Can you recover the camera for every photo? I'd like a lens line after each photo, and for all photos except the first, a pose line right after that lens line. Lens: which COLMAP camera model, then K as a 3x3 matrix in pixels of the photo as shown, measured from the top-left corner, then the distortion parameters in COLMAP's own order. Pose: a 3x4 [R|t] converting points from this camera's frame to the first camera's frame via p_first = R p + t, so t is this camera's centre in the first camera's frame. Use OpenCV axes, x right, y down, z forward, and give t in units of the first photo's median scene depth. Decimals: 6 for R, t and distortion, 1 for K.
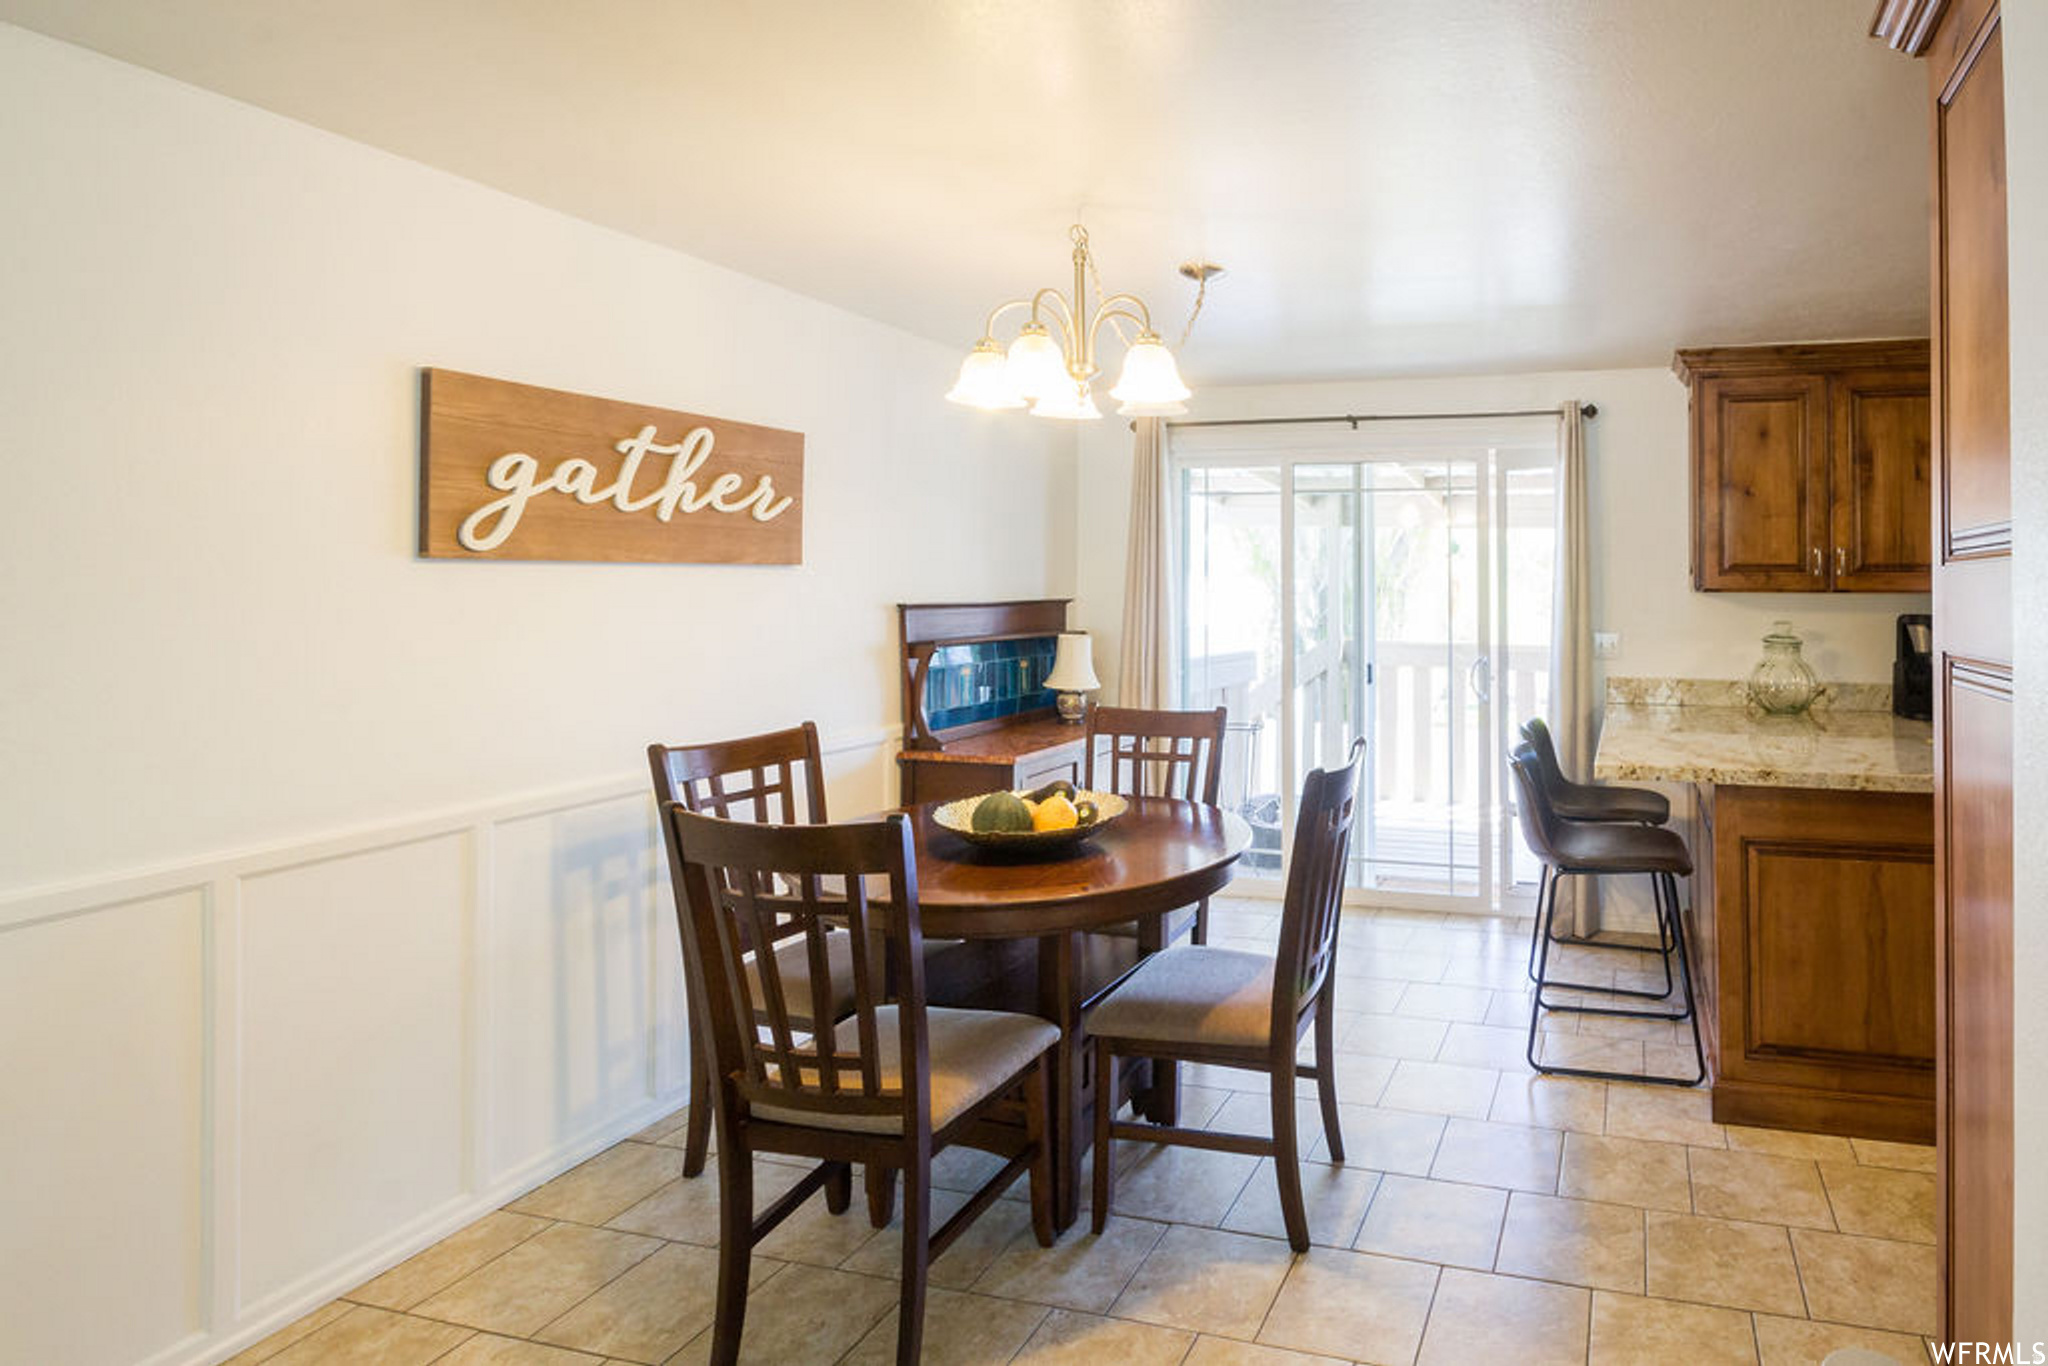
lens RADIAL K [[922.2, 0, 1363.3], [0, 922.2, 565.4], [0, 0, 1]] dist [0.001258, 0.000125]
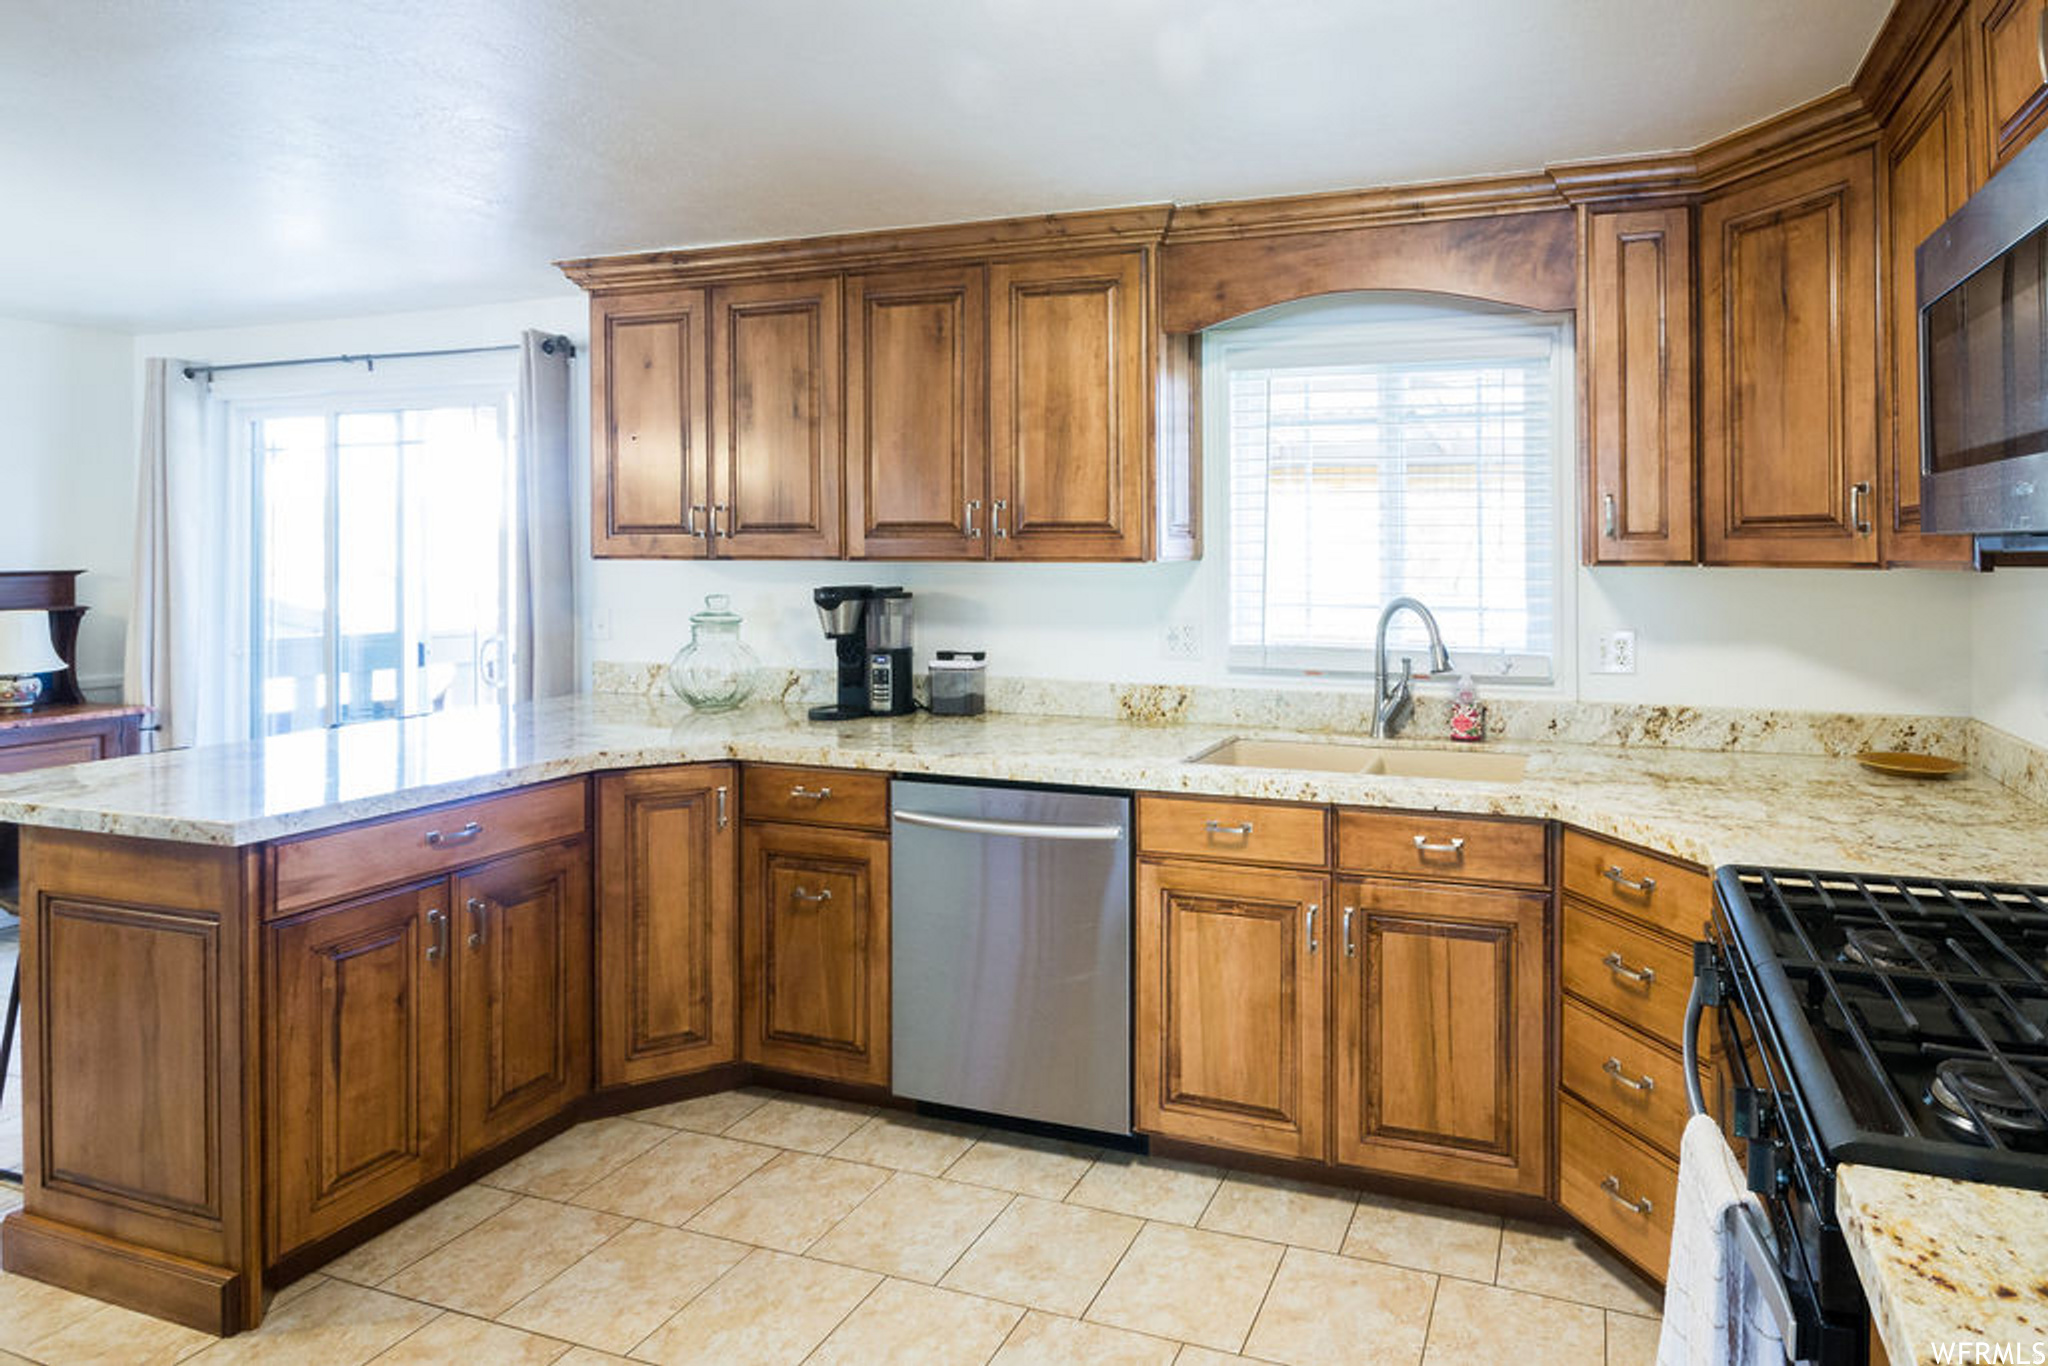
lens RADIAL K [[952.4, 0, 1029.9], [0, 952.4, 545.3], [0, 0, 1]] dist [0.000105, 0.000071]
pose [[0.998980, -0.004144, -0.044967, 0.811808], [0.004849, 0.999867, 0.015593, 0.005062], [0.044896, -0.015795, 0.998867, 0.178931]]
